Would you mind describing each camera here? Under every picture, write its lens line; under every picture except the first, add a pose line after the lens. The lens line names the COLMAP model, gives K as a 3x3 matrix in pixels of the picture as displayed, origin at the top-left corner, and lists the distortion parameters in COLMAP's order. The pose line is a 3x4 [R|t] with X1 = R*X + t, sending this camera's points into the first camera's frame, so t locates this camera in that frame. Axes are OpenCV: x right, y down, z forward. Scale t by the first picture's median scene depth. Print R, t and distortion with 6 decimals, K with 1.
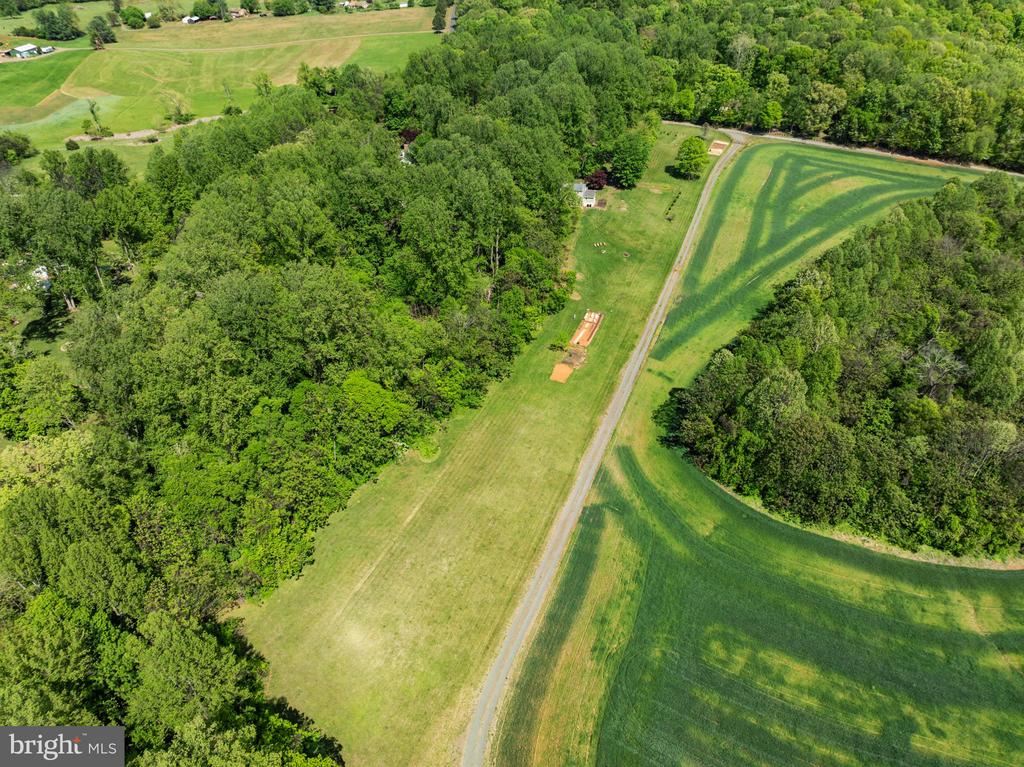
lens RADIAL K [[731.5, 0, 510.9], [0, 731.5, 387.1], [0, 0, 1]] dist [-0.053868, 0.028438]
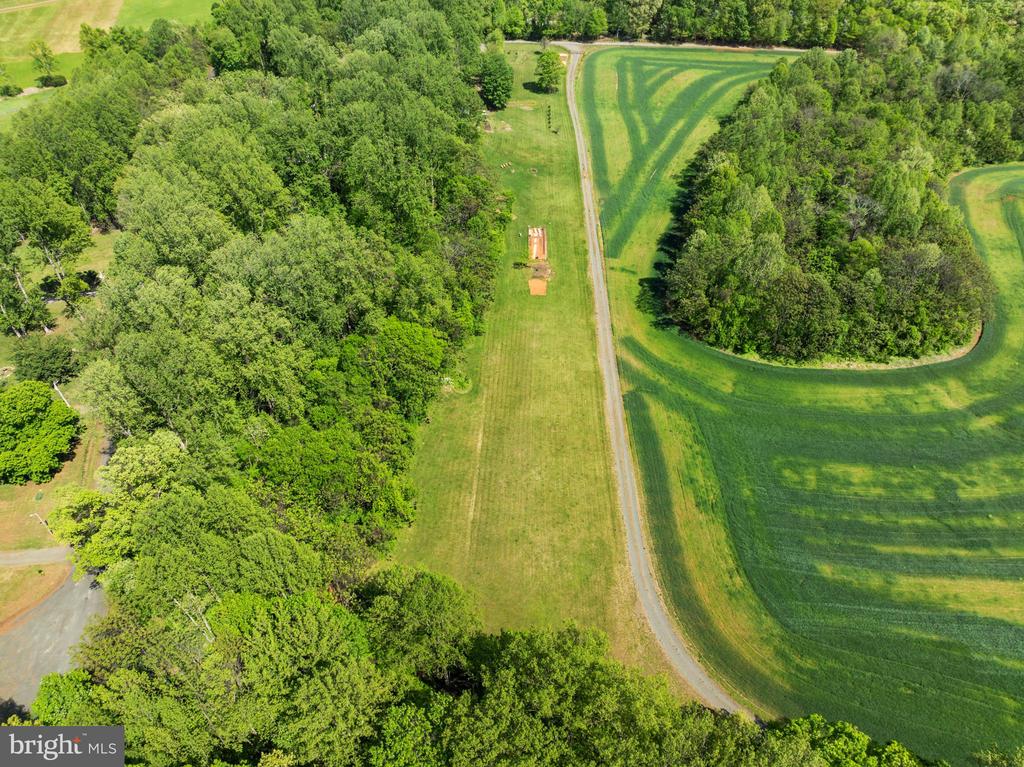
lens RADIAL K [[731.5, 0, 510.9], [0, 731.5, 387.1], [0, 0, 1]] dist [-0.053868, 0.028438]
pose [[0.936580, -0.237216, 0.257965, -0.280020], [0.216800, 0.970517, 0.105330, 0.001380], [-0.275346, -0.042723, 0.960395, 0.001454]]
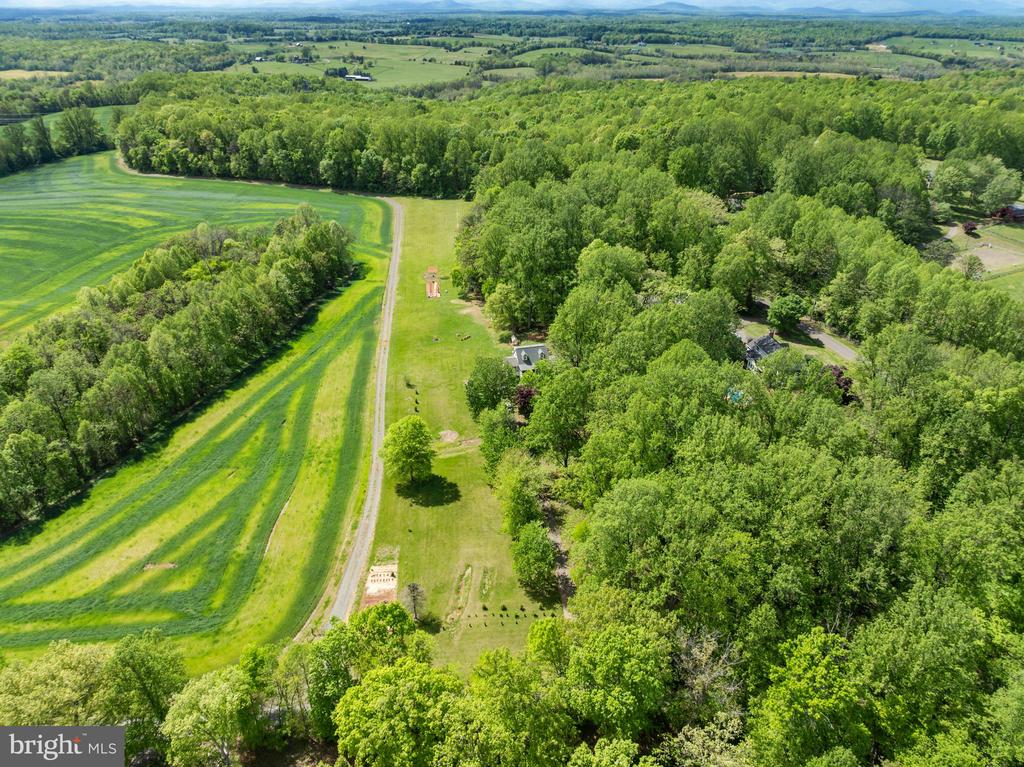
lens RADIAL K [[731.5, 0, 510.9], [0, 731.5, 387.1], [0, 0, 1]] dist [-0.053868, 0.028438]
pose [[-0.889622, 0.241726, -0.387480, 0.622506], [-0.260875, 0.427425, 0.865593, -1.382930], [0.374856, 0.871135, -0.317187, 1.859106]]
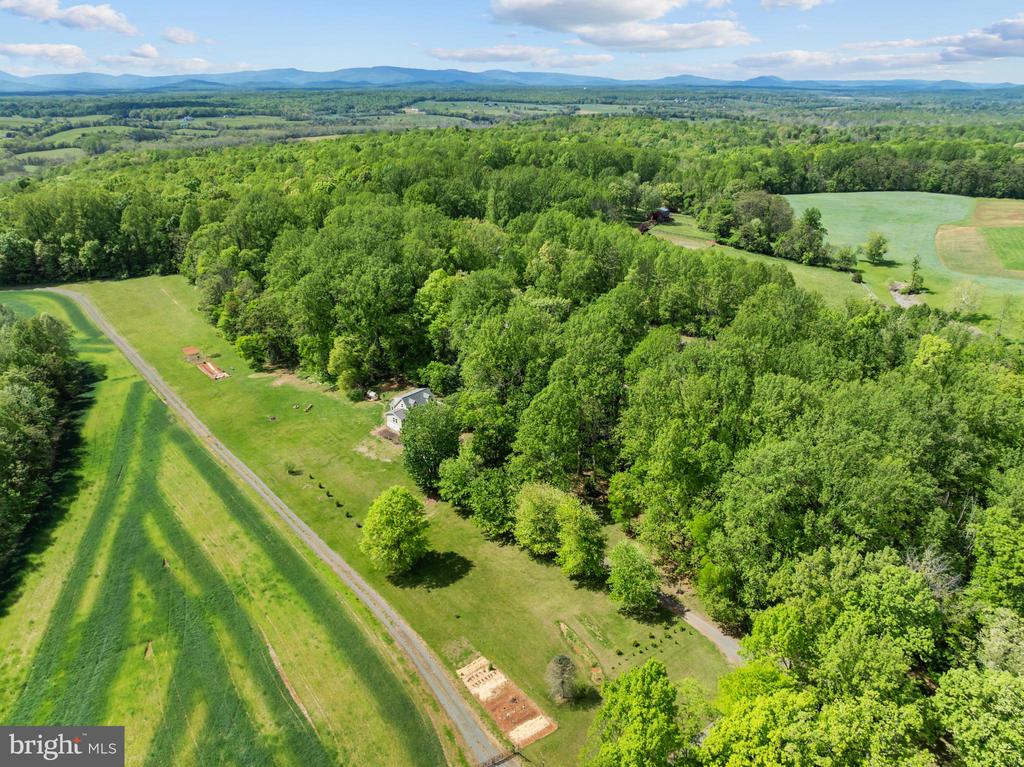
lens RADIAL K [[731.5, 0, 510.9], [0, 731.5, 387.1], [0, 0, 1]] dist [-0.053868, 0.028438]
pose [[-0.481855, 0.373176, -0.792815, 0.887731], [-0.527954, 0.598470, 0.602577, -1.116834], [0.699343, 0.708924, -0.091356, 1.630660]]
